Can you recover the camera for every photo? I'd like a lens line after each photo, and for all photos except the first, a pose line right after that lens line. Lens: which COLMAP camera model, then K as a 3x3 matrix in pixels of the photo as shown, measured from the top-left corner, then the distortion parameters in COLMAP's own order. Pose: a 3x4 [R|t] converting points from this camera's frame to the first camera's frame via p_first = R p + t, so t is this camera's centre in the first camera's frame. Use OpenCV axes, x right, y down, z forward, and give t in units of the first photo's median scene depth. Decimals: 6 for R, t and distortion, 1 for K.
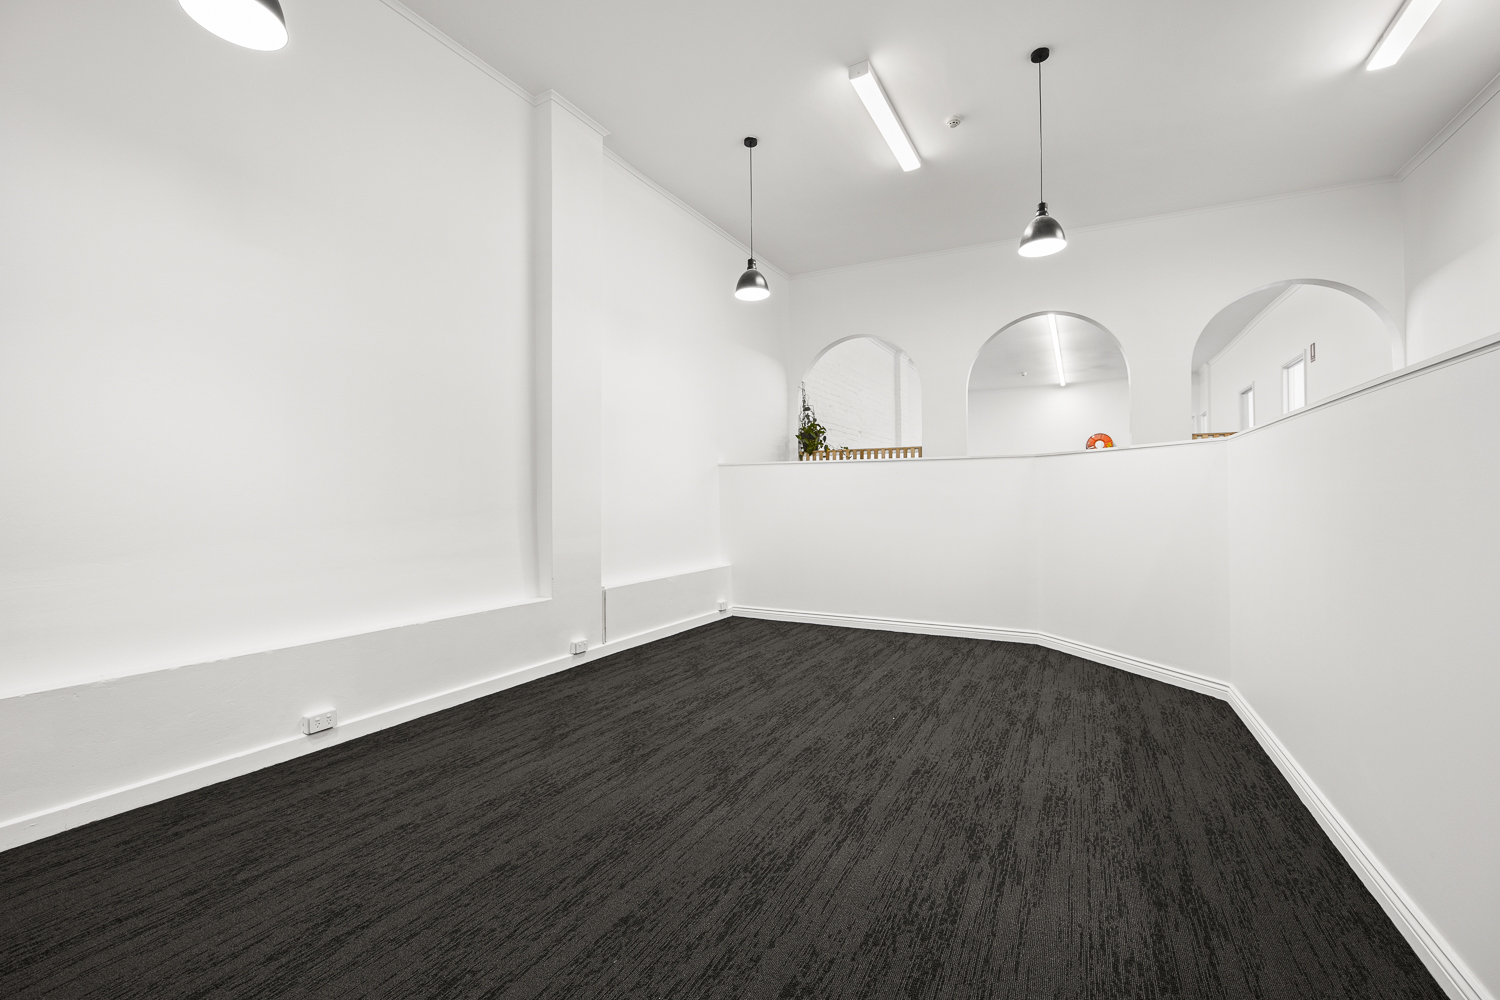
lens RADIAL K [[603.3, 0, 743.0], [0, 603.3, 487.2], [0, 0, 1]] dist [-0.006046, 0.000726]
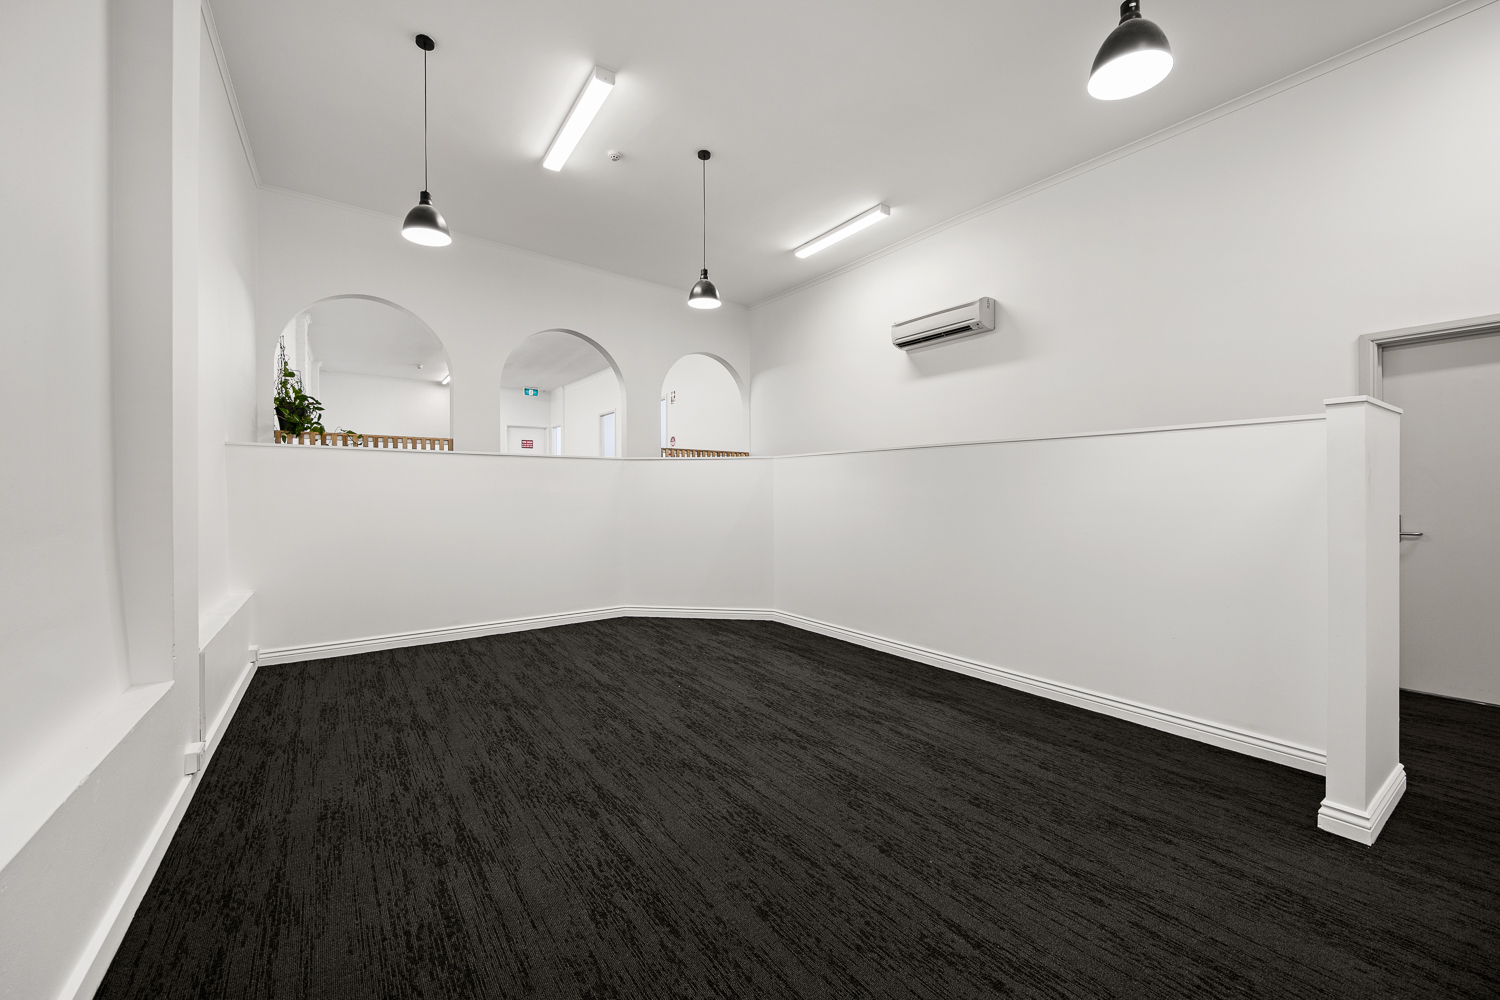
lens RADIAL K [[603.3, 0, 746.7], [0, 603.3, 493.6], [0, 0, 1]] dist [-0.006046, 0.000726]
pose [[0.431829, 0.001186, 0.901955, -0.603728], [-0.017741, 0.999817, 0.007179, 0.003235], [-0.901781, -0.019102, 0.431771, 0.321980]]
